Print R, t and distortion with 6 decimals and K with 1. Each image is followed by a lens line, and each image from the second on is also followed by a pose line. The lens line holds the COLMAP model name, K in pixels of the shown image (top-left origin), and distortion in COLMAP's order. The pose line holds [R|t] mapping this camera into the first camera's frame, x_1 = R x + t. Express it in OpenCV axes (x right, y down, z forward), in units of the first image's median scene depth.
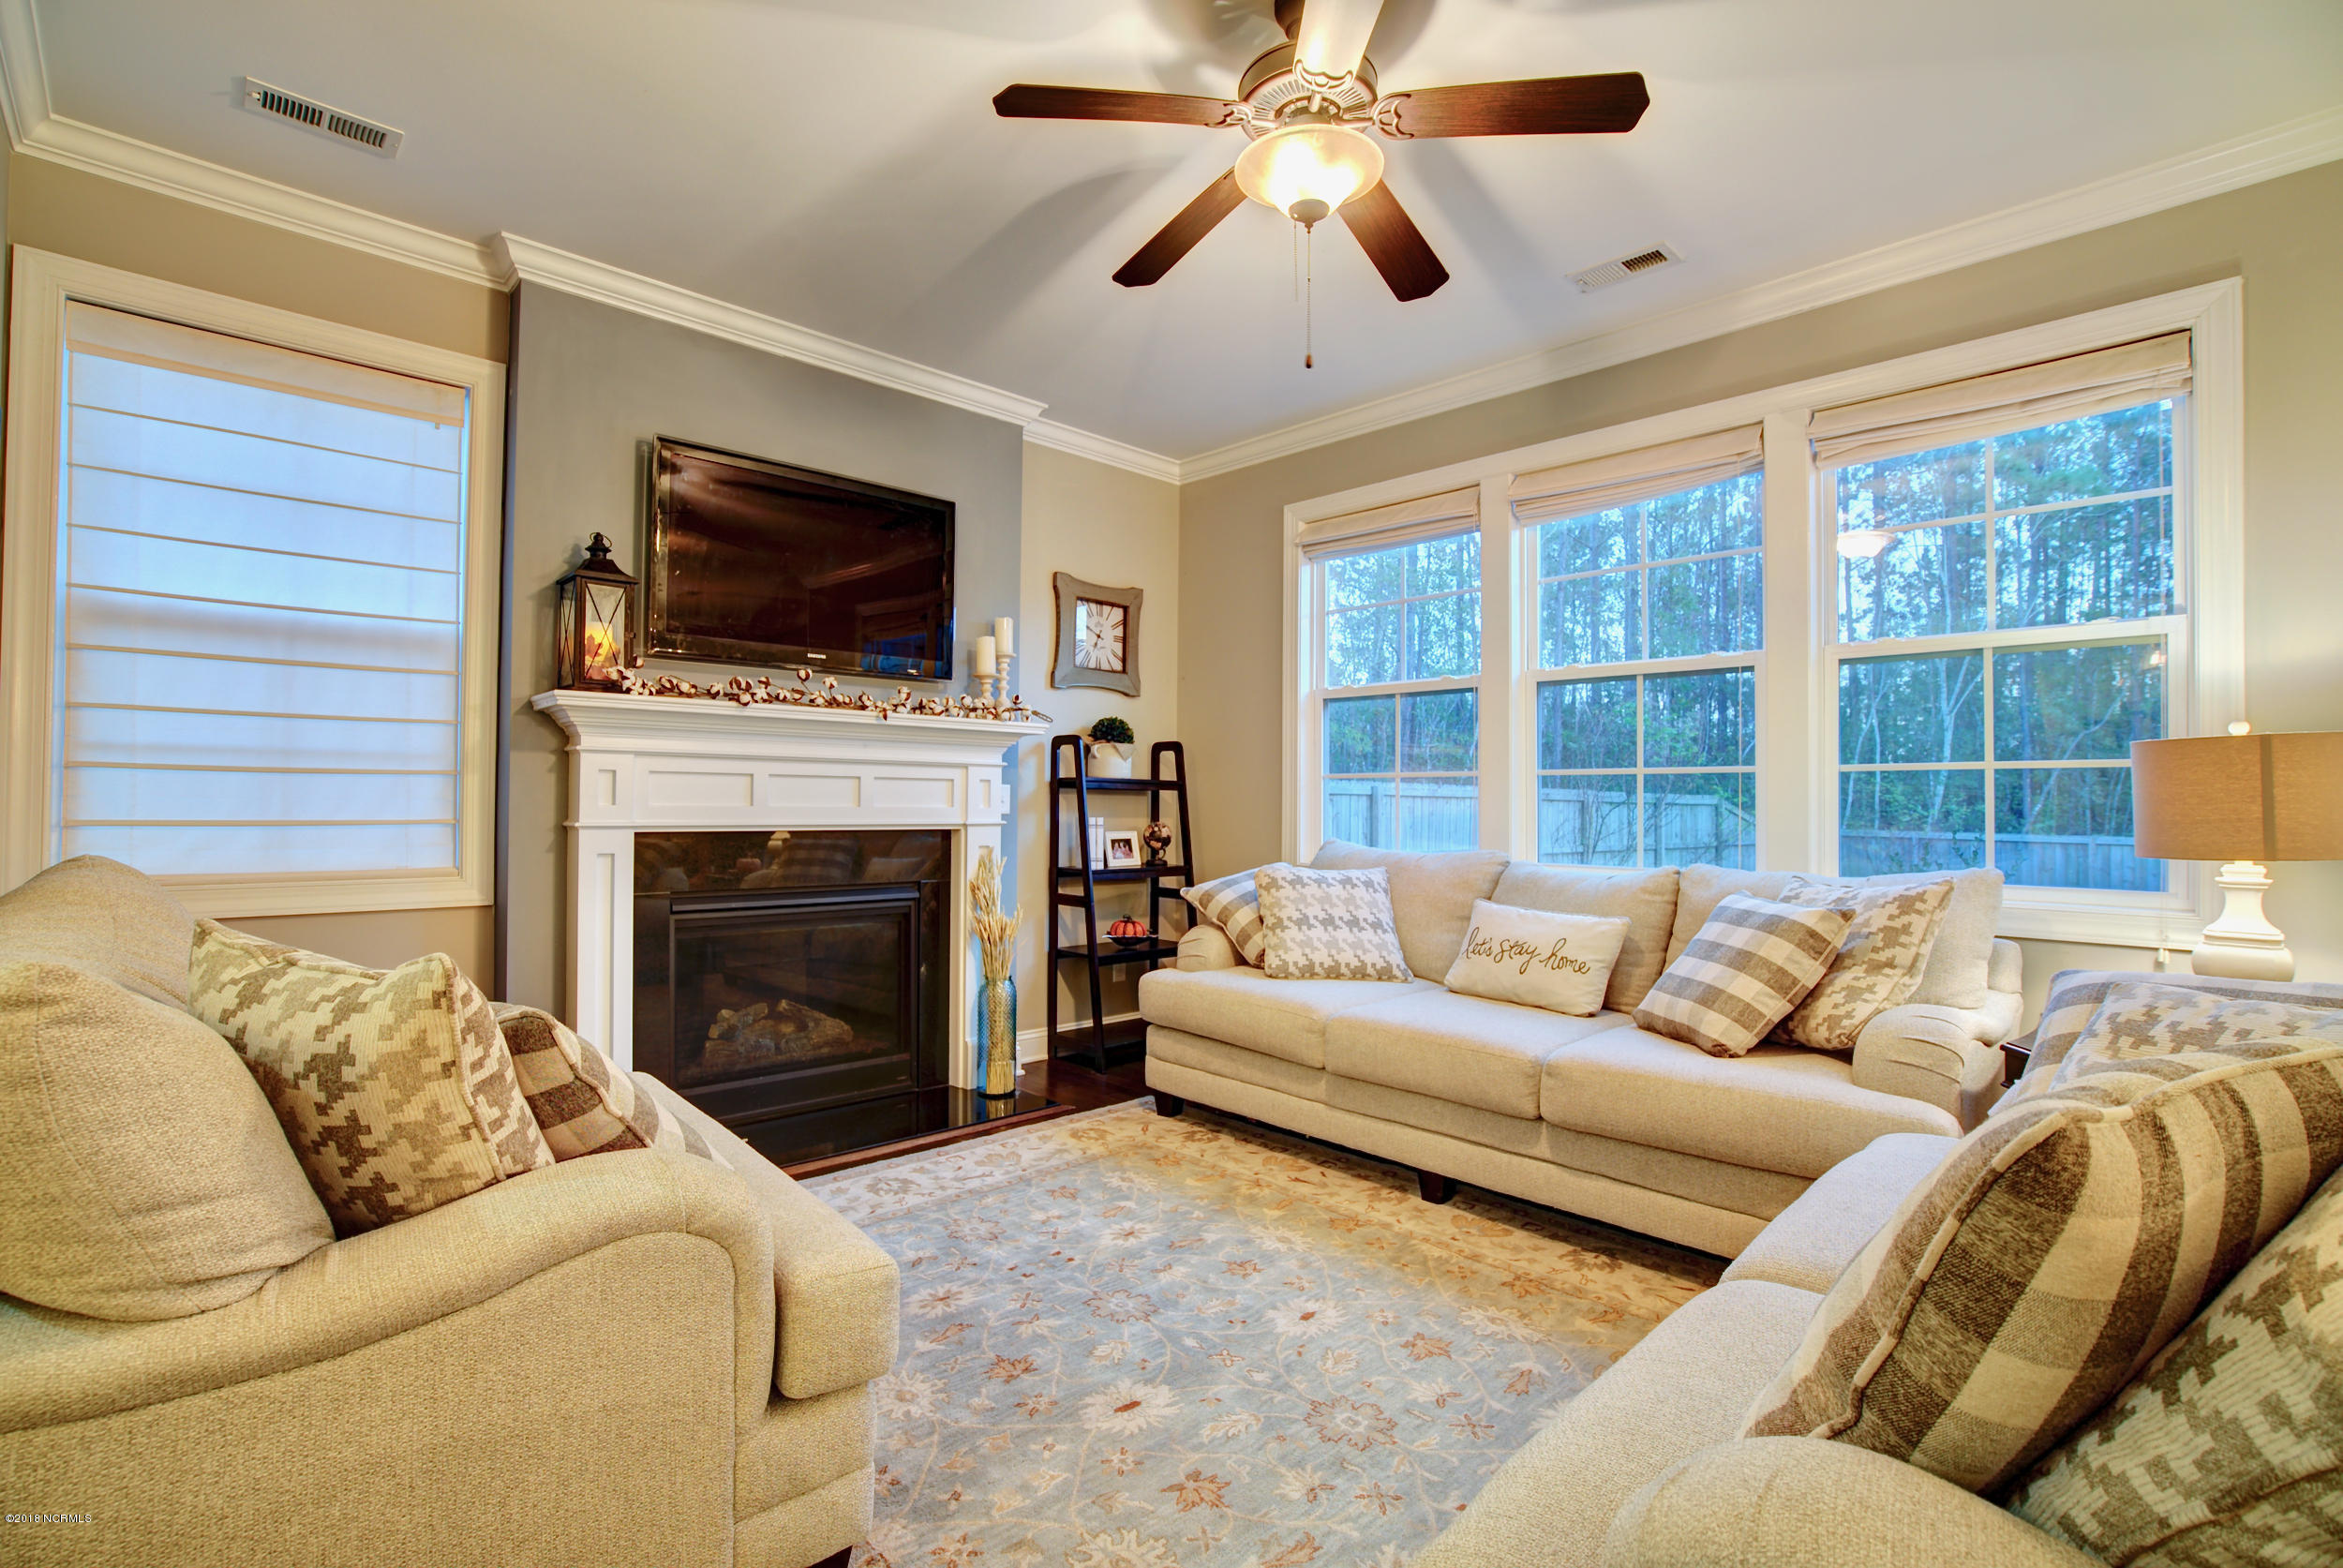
lens RADIAL K [[1078.5, 0, 1172.2], [0, 1078.5, 788.3], [0, 0, 1]] dist [-0.063752, 0.027051]
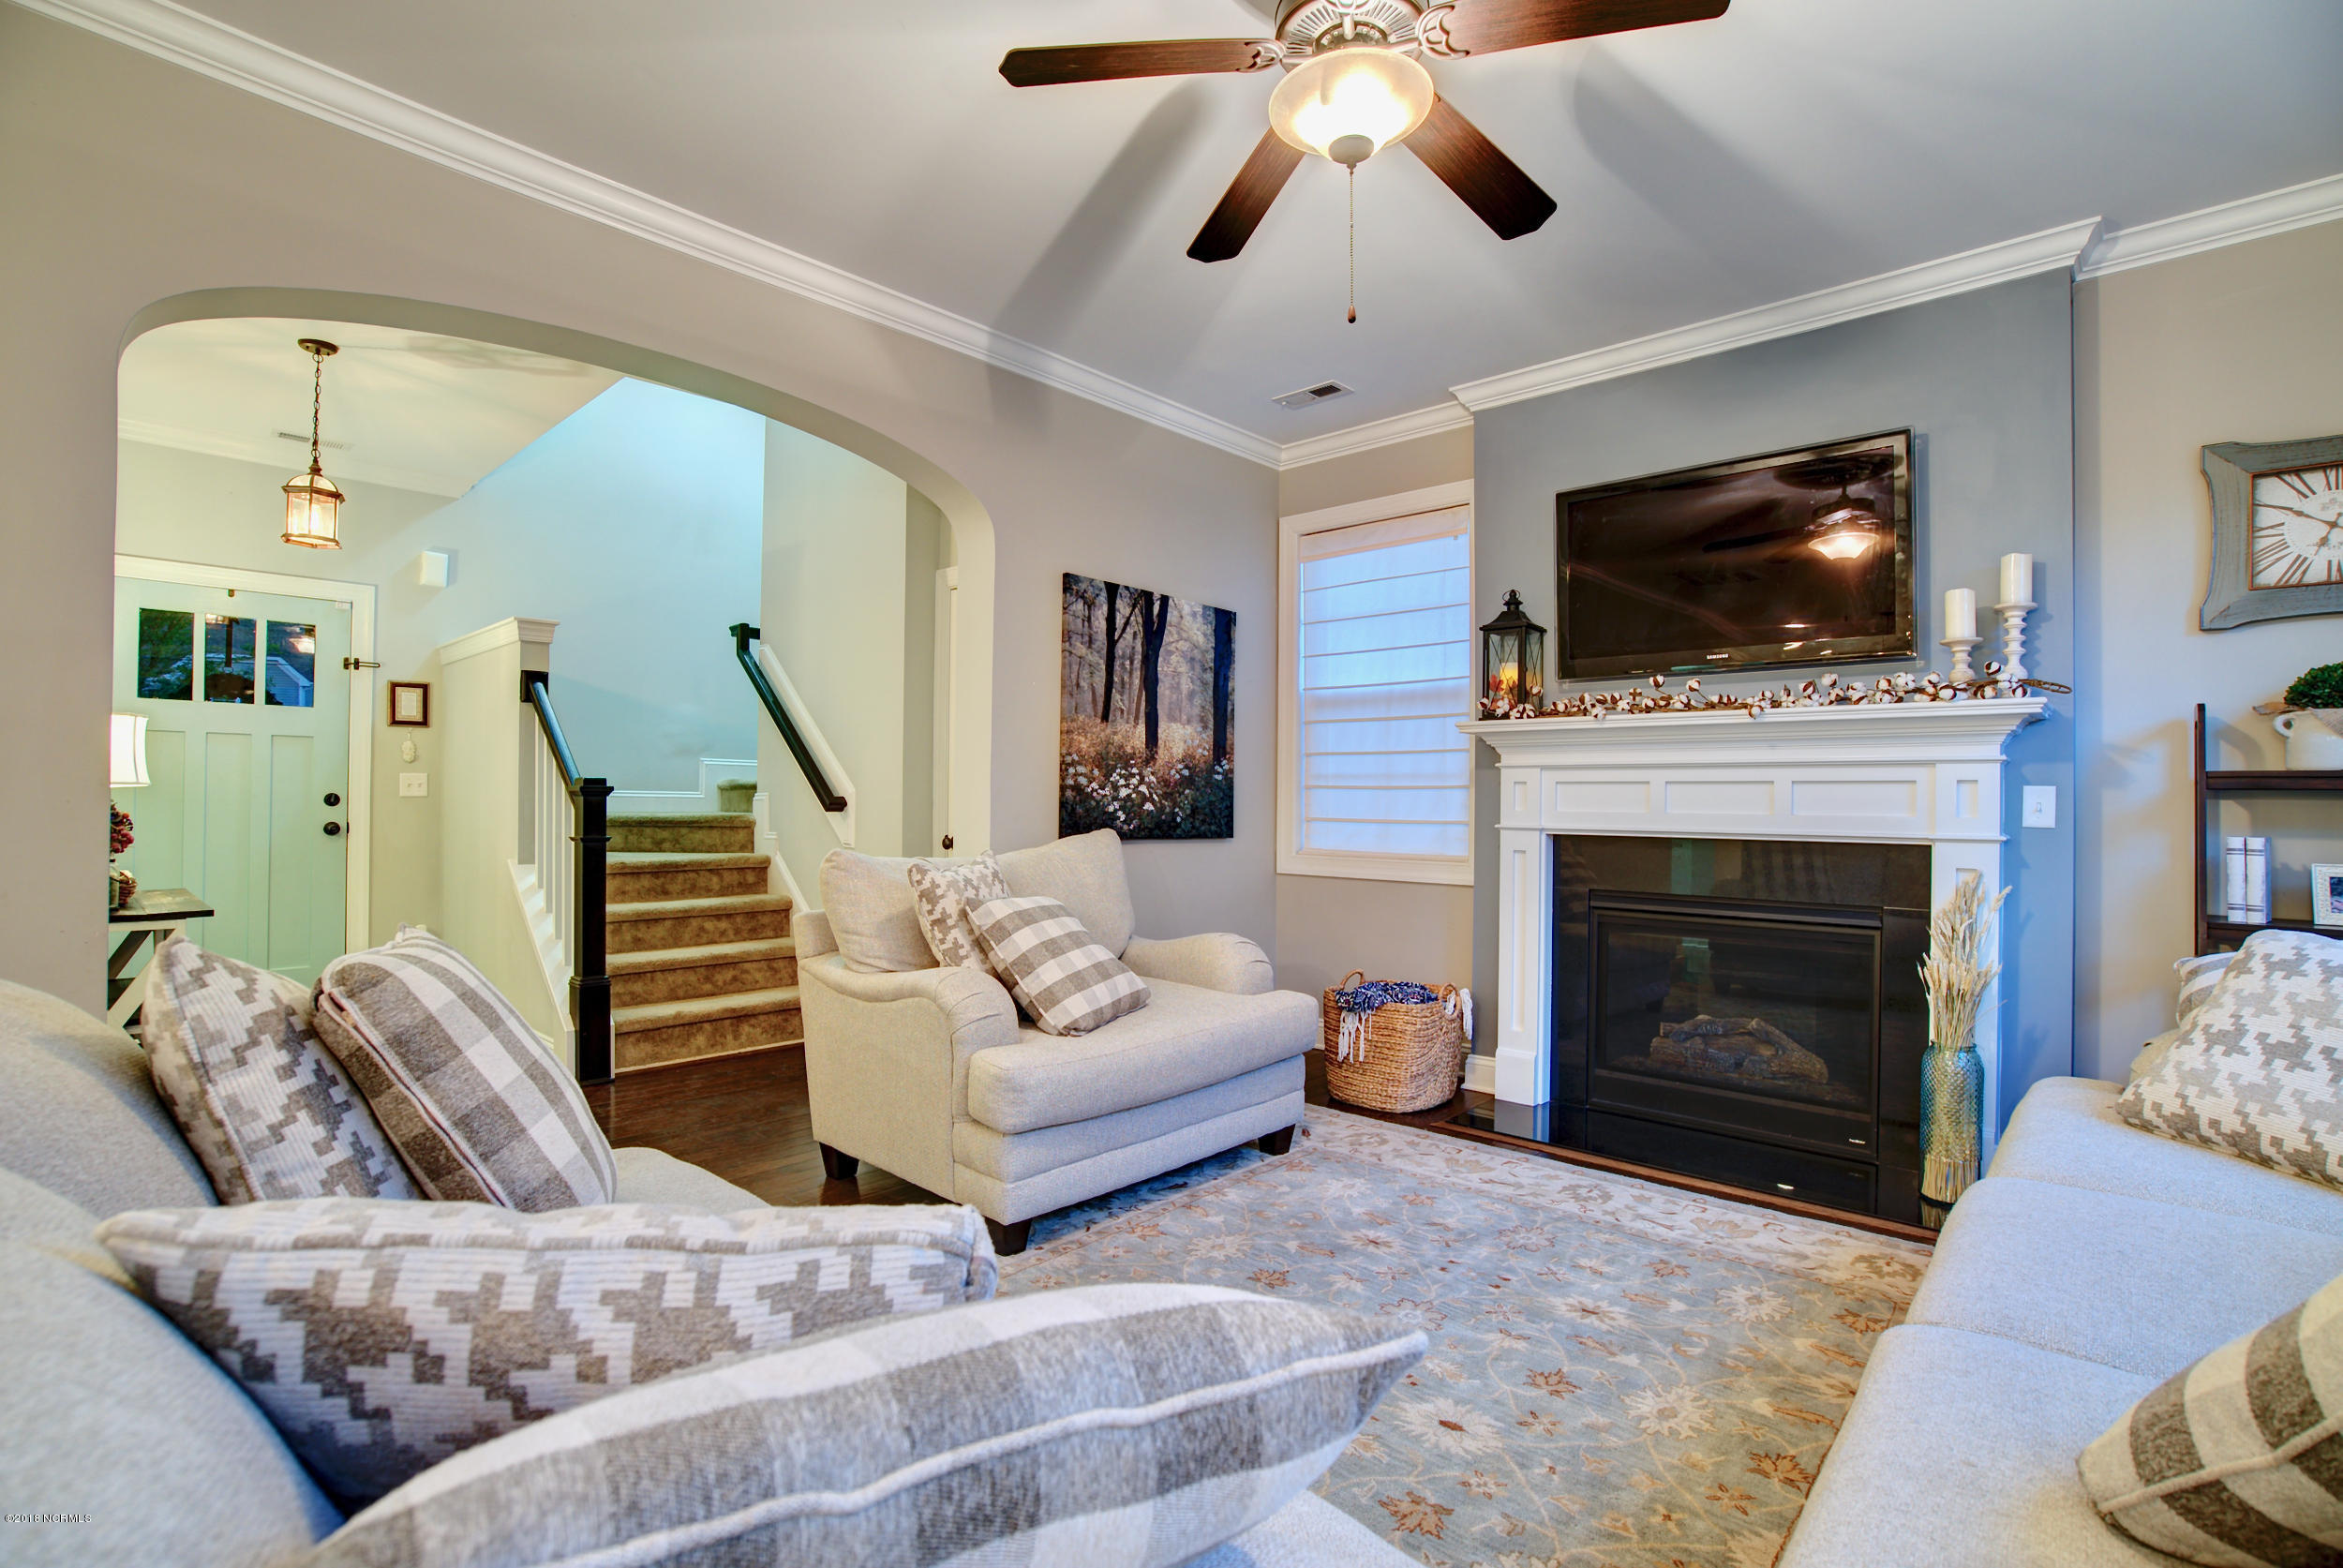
lens RADIAL K [[1078.5, 0, 1172.2], [0, 1078.5, 788.3], [0, 0, 1]] dist [-0.063752, 0.027051]
pose [[0.062001, -0.019272, -0.997890, 0.653919], [0.003706, 0.999811, -0.019079, 0.011812], [0.998069, -0.002515, 0.062061, 0.510429]]
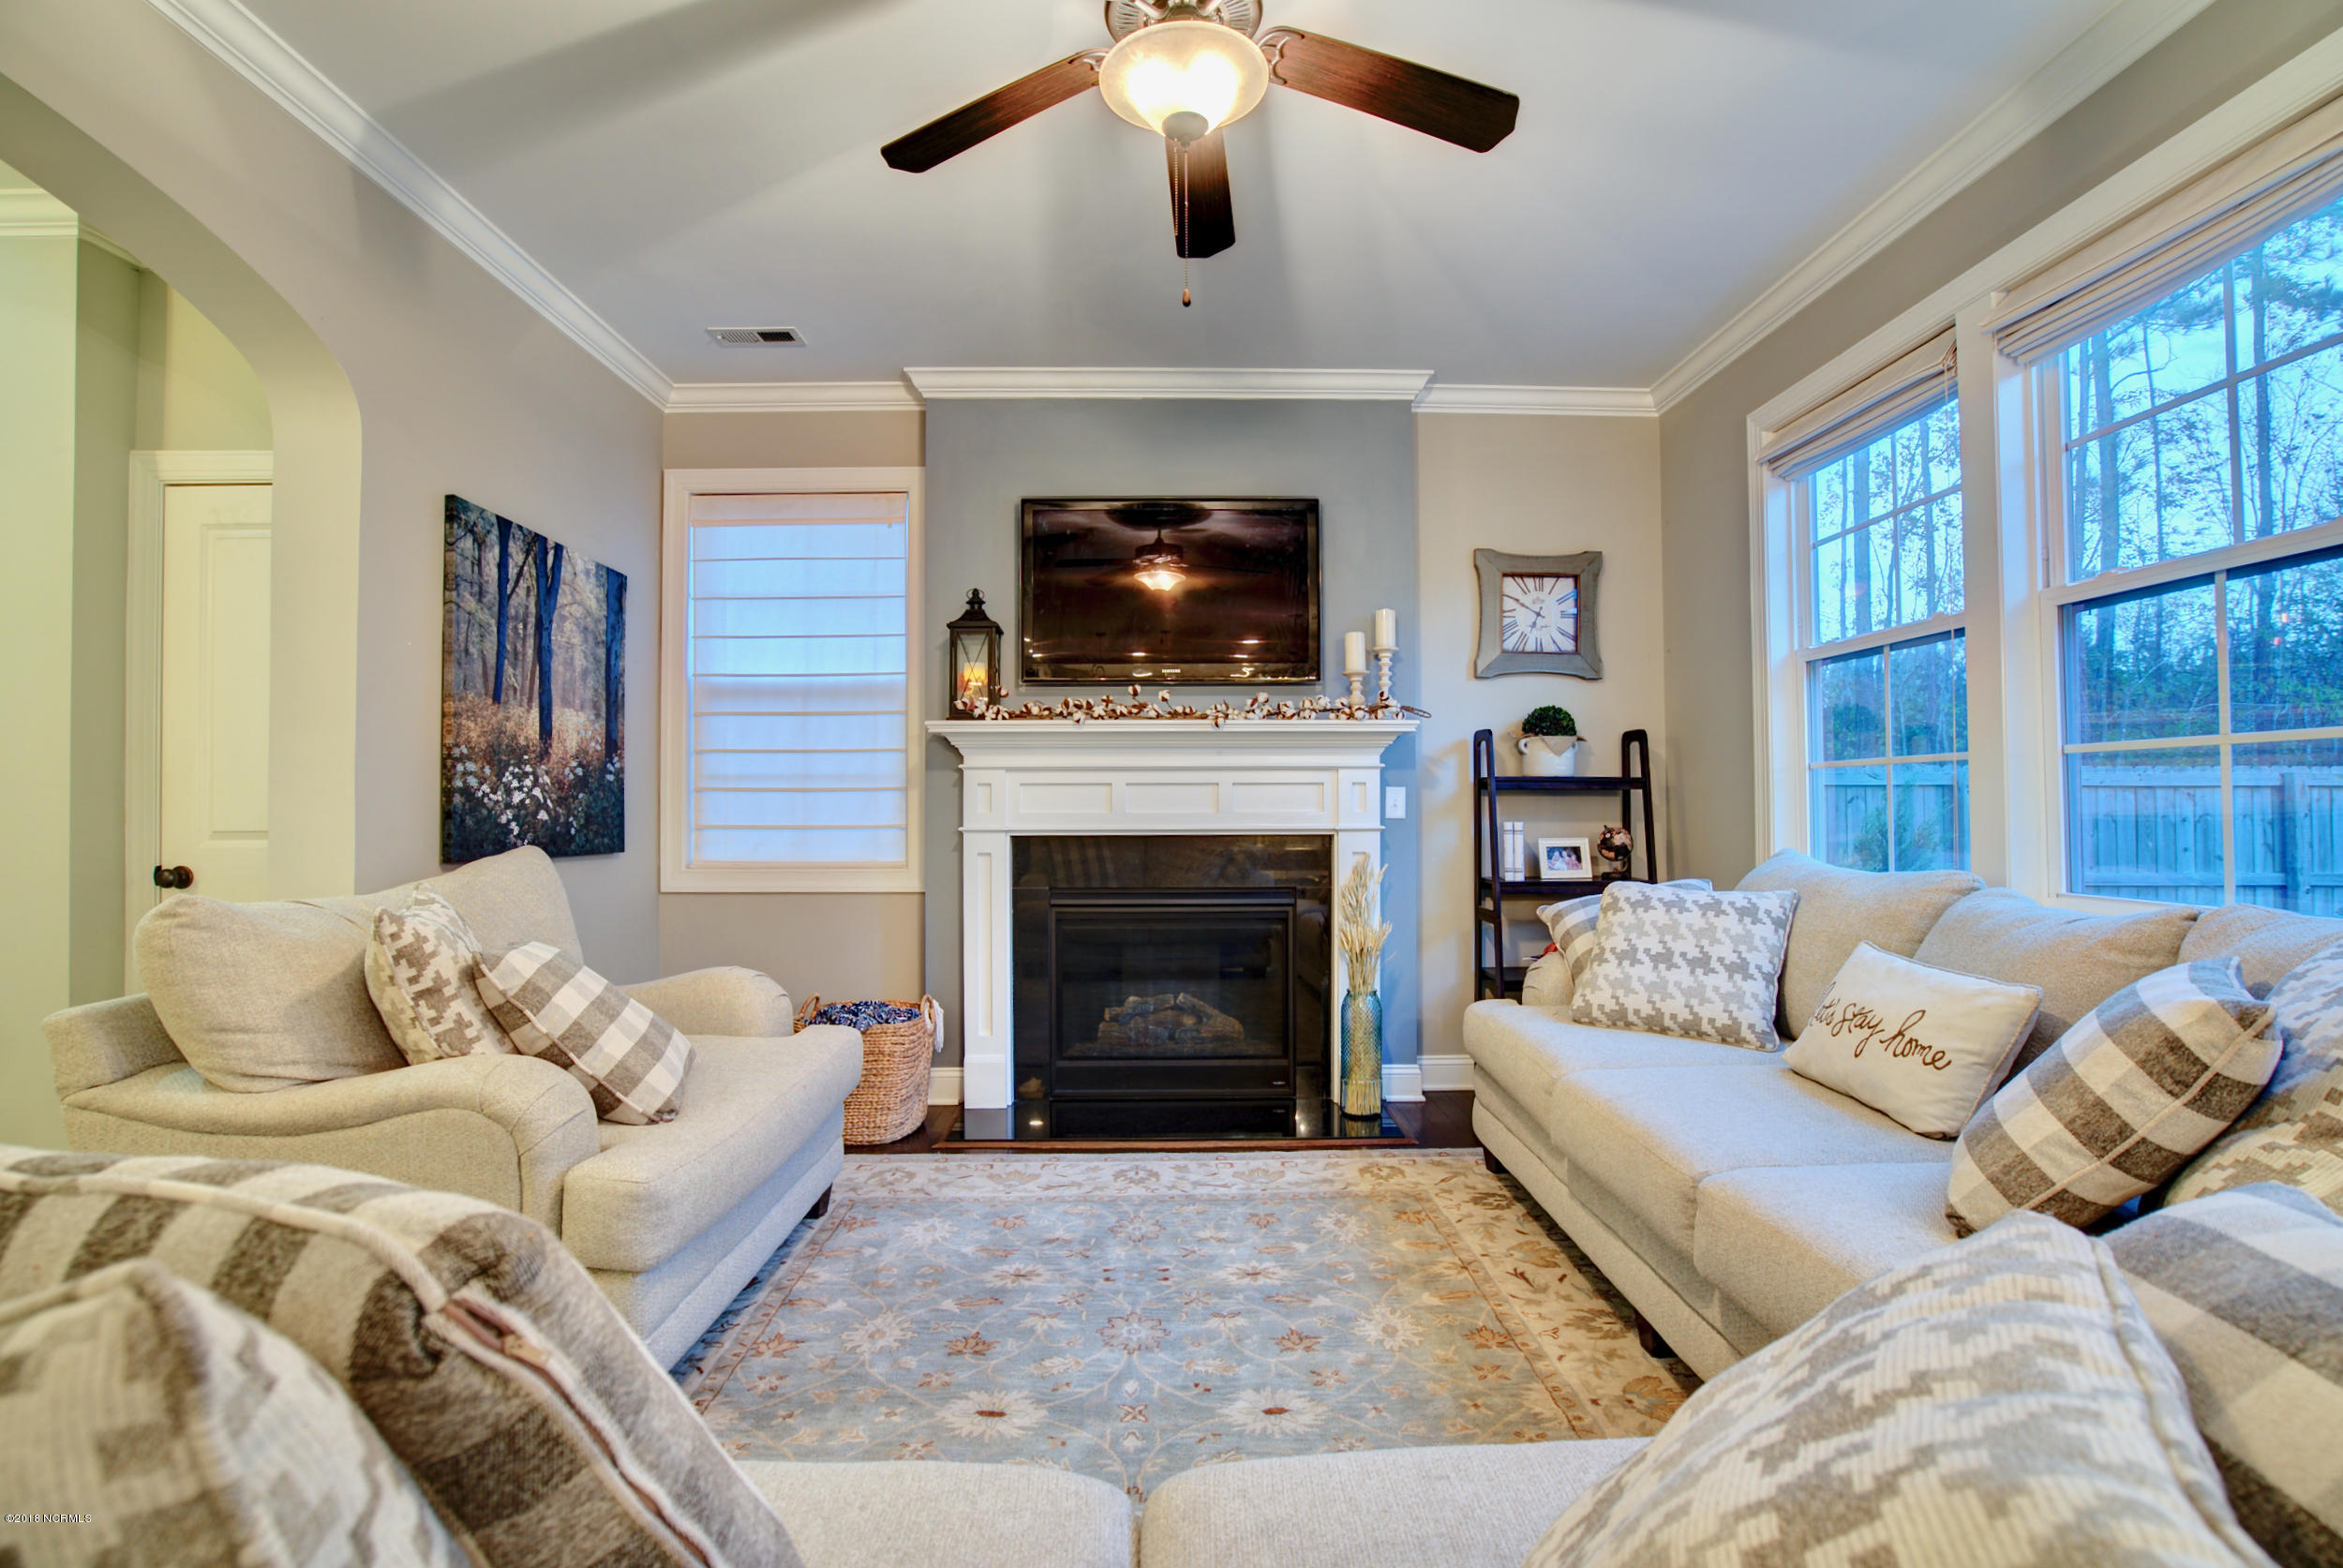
lens RADIAL K [[1104.6, 0, 1170.6], [0, 1104.6, 788.7], [0, 0, 1]] dist [-0.068506, 0.031186]
pose [[0.733645, -0.021766, -0.679184, 0.461341], [0.019301, 0.999751, -0.011191, 0.006406], [0.679259, -0.004899, 0.733883, 0.217391]]
